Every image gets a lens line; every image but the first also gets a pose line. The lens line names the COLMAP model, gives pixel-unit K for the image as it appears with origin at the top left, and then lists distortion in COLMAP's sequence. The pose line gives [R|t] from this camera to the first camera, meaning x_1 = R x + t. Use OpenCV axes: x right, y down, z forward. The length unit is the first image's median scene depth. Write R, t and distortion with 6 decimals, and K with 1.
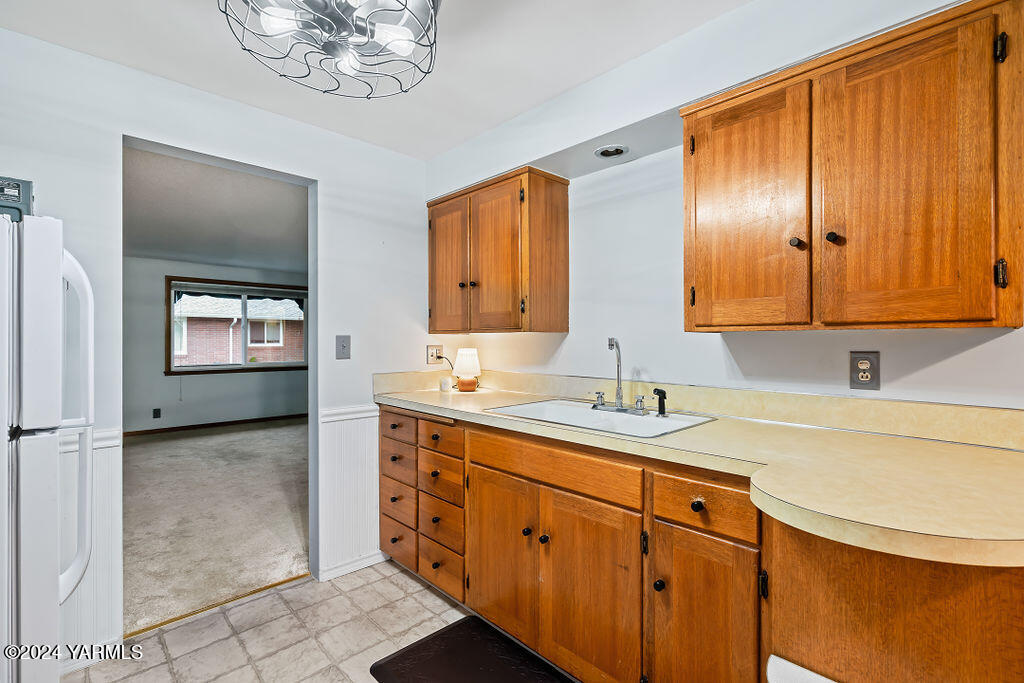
lens RADIAL K [[461.6, 0, 512.0], [0, 461.6, 341.5], [0, 0, 1]] dist [-0.000615, -0.000192]
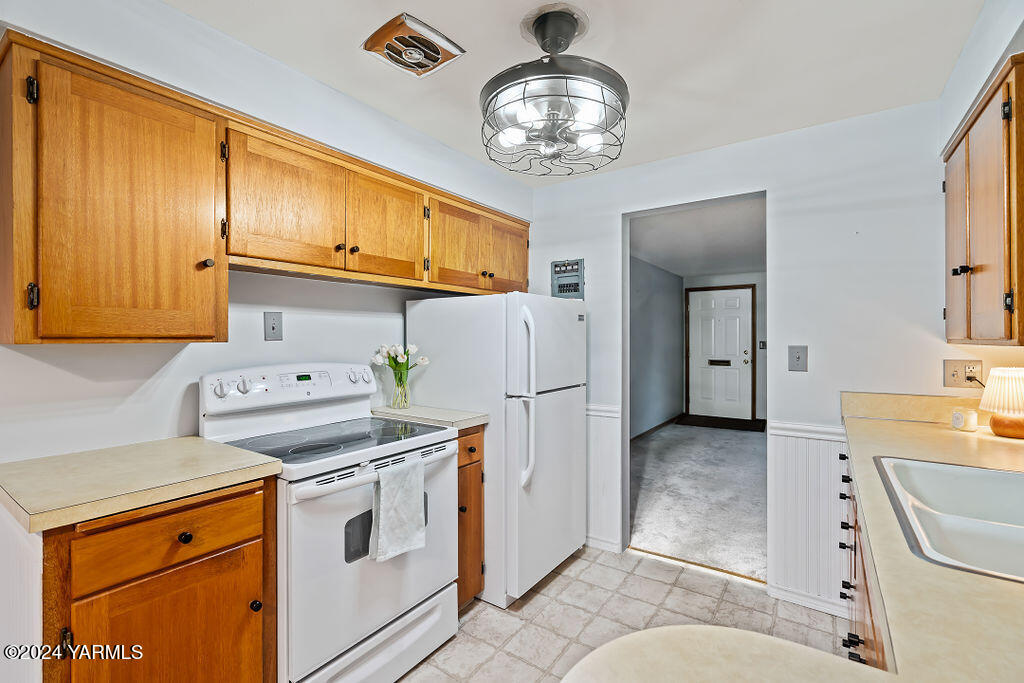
lens RADIAL K [[461.6, 0, 512.0], [0, 461.6, 341.5], [0, 0, 1]] dist [-0.000615, -0.000192]
pose [[0.195948, 0.004658, -0.980603, 0.440977], [0.001014, 0.999987, 0.004953, -0.027807], [0.980614, -0.001965, 0.195941, 0.265831]]
